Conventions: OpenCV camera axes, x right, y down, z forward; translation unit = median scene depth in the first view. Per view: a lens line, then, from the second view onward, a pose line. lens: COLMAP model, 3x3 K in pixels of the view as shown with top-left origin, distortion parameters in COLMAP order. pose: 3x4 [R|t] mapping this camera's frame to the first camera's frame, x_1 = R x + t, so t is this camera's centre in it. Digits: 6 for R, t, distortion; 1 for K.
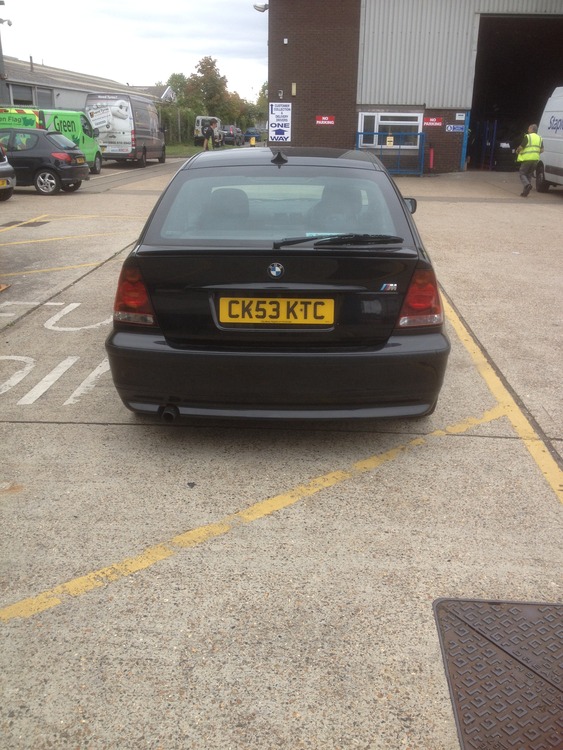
lens RADIAL K [[718.4, 0, 281.5], [0, 718.4, 375.0], [0, 0, 1]] dist [0.011003, -0.005206]
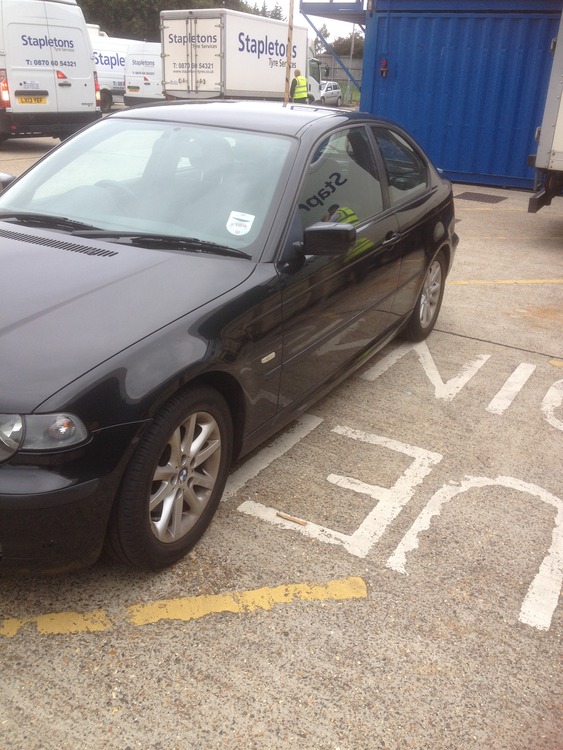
lens RADIAL K [[718.4, 0, 281.5], [0, 718.4, 375.0], [0, 0, 1]] dist [0.011003, -0.005206]
pose [[-0.898622, -0.219642, 0.379784, -0.385823], [0.080959, 0.767771, 0.635590, -0.569939], [-0.431189, 0.601902, -0.672153, 1.655916]]
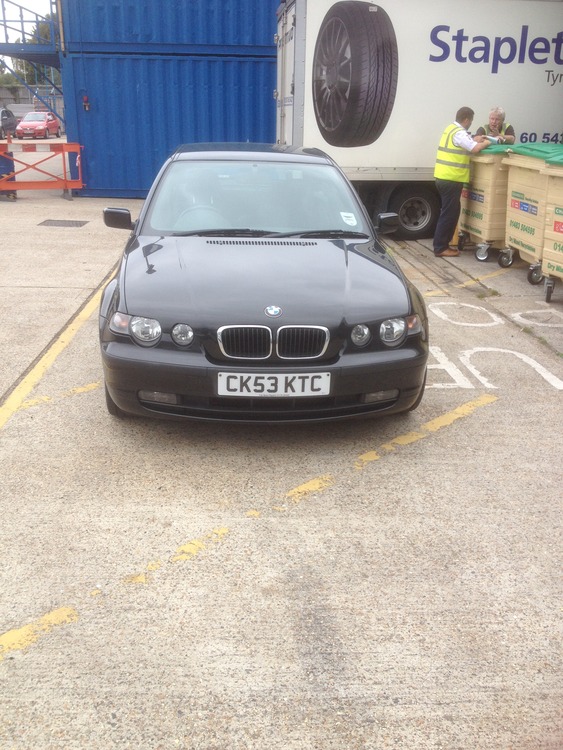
lens RADIAL K [[718.4, 0, 281.5], [0, 718.4, 375.0], [0, 0, 1]] dist [0.011003, -0.005206]
pose [[-0.992523, 0.008713, -0.121745, 0.098226], [-0.068967, 0.782921, 0.618287, -0.715822], [0.100704, 0.622060, -0.776466, 2.060920]]
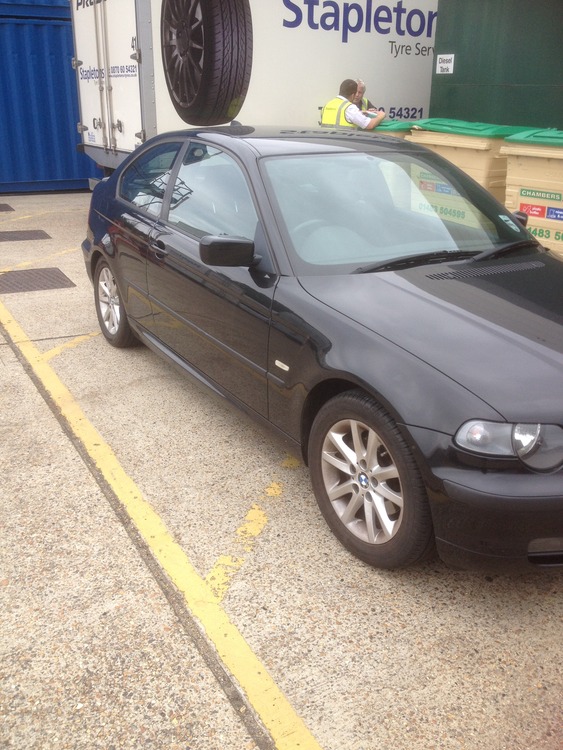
lens RADIAL K [[746.5, 0, 281.5], [0, 746.5, 375.0], [0, 0, 1]] dist [-0.013547, -0.015331]
pose [[-0.850366, 0.158325, -0.501807, 0.495451], [-0.194924, 0.791027, 0.579897, -0.564835], [0.488756, 0.590940, -0.641801, 1.659017]]
